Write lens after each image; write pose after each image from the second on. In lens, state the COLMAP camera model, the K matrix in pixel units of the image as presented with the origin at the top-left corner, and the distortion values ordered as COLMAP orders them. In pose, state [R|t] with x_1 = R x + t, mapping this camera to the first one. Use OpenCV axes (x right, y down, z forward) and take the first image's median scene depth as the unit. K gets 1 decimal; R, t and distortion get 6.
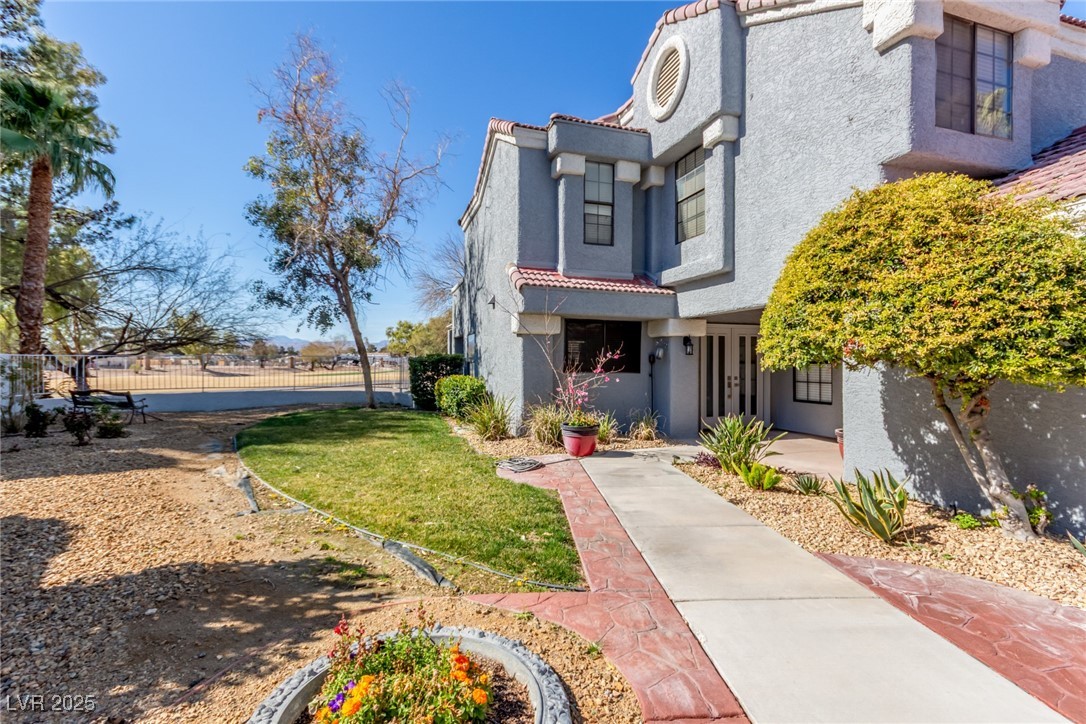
lens RADIAL K [[505.1, 0, 542.4], [0, 505.1, 356.6], [0, 0, 1]] dist [0.003818, 0.000079]
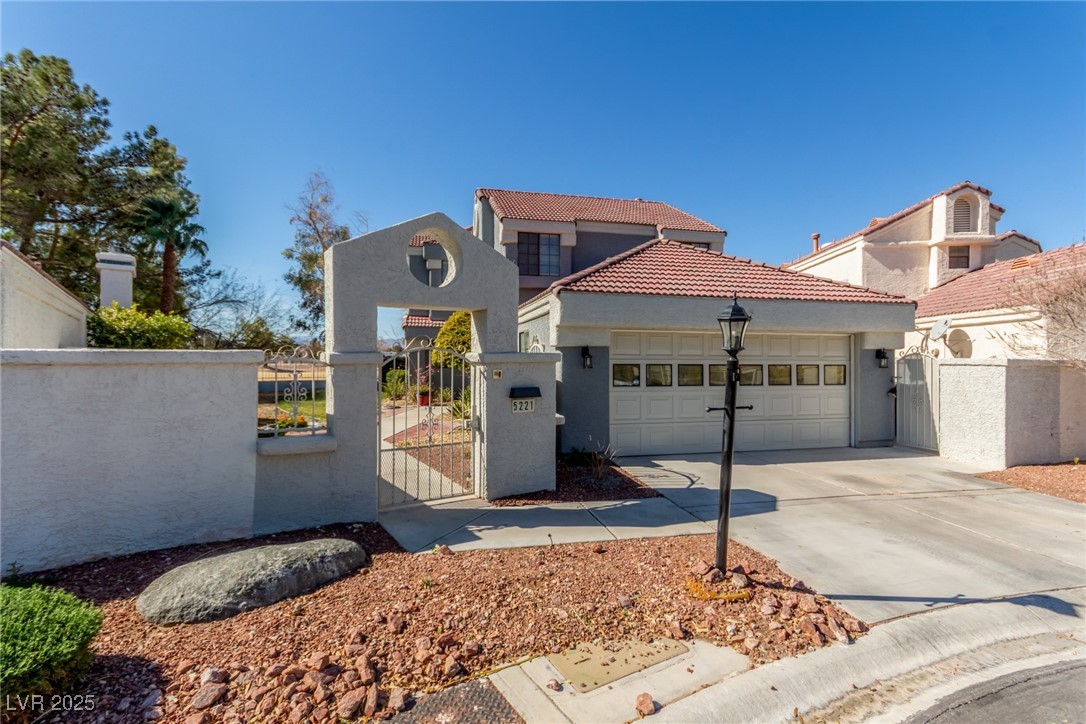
lens RADIAL K [[505.1, 0, 542.4], [0, 505.1, 356.6], [0, 0, 1]] dist [0.003818, 0.000079]
pose [[0.995942, -0.007008, -0.089725, 0.366252], [0.007784, 0.999935, 0.008306, -0.013839], [0.089661, -0.008971, 0.995932, -0.530409]]
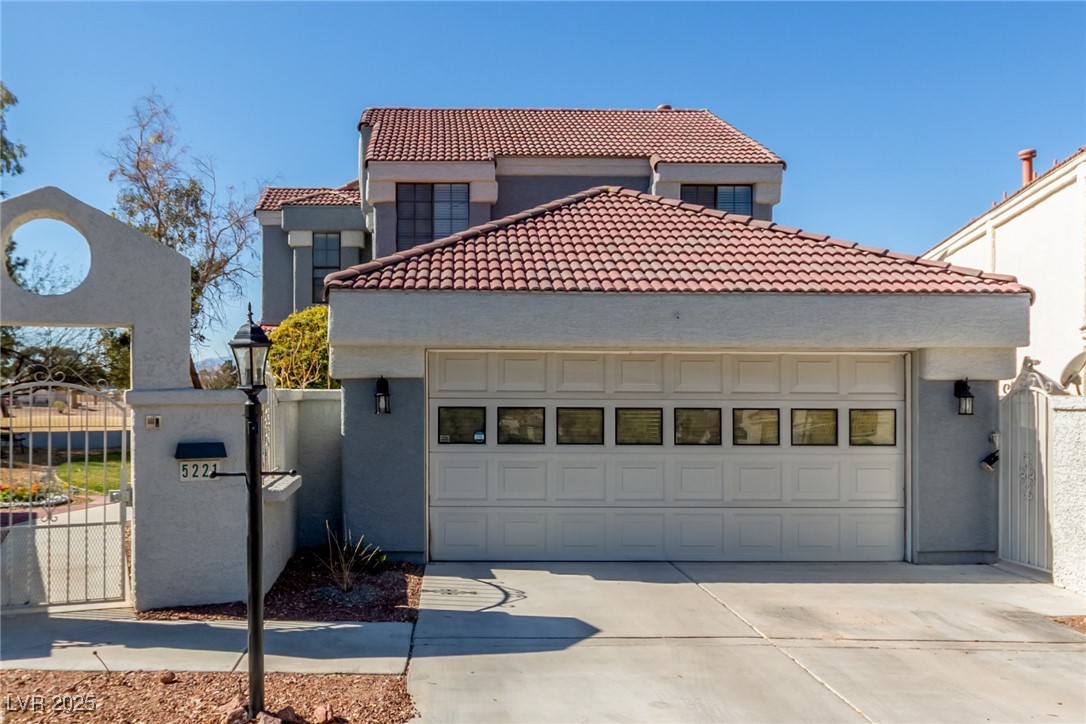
lens RADIAL K [[917.0, 0, 429.4], [0, 917.0, 391.0], [0, 0, 1]] dist [-0.005240, 0.003067]
pose [[0.952637, -0.007551, -0.304016, 0.556331], [0.010238, 0.999921, 0.007243, -0.015131], [0.303937, -0.010013, 0.952639, -0.548864]]
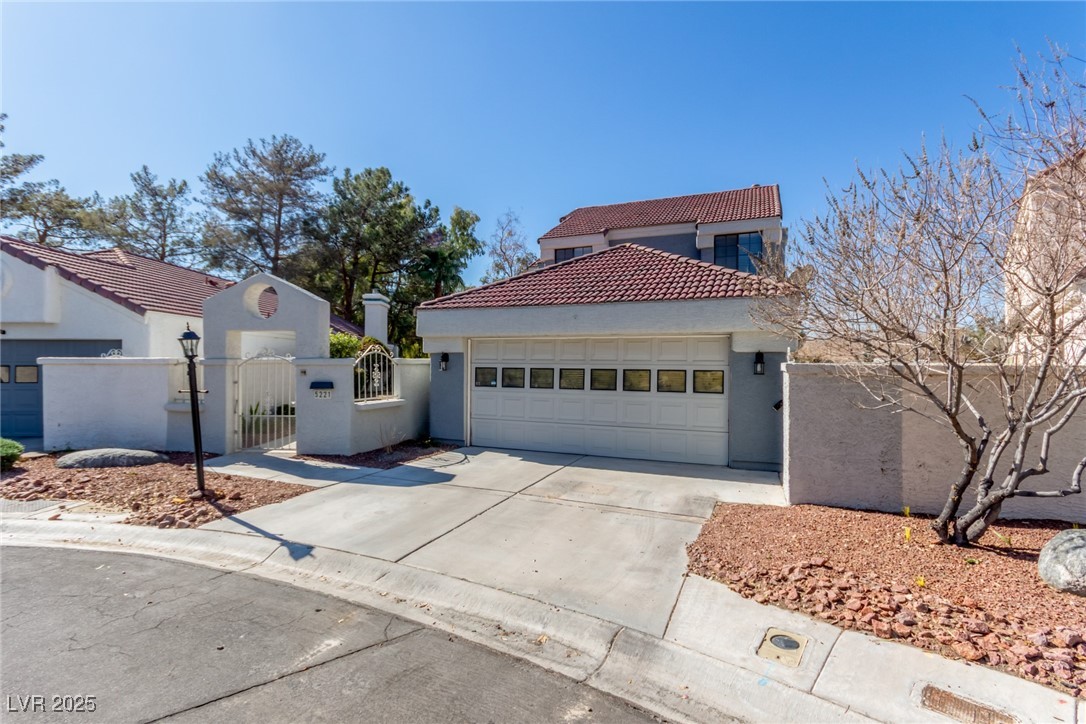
lens RADIAL K [[505.1, 0, 542.4], [0, 505.1, 356.6], [0, 0, 1]] dist [0.003818, 0.000079]
pose [[0.751145, -0.013125, -0.660007, 0.851515], [0.011113, 0.999912, -0.007236, -0.009034], [0.660044, -0.001900, 0.751224, -0.416522]]
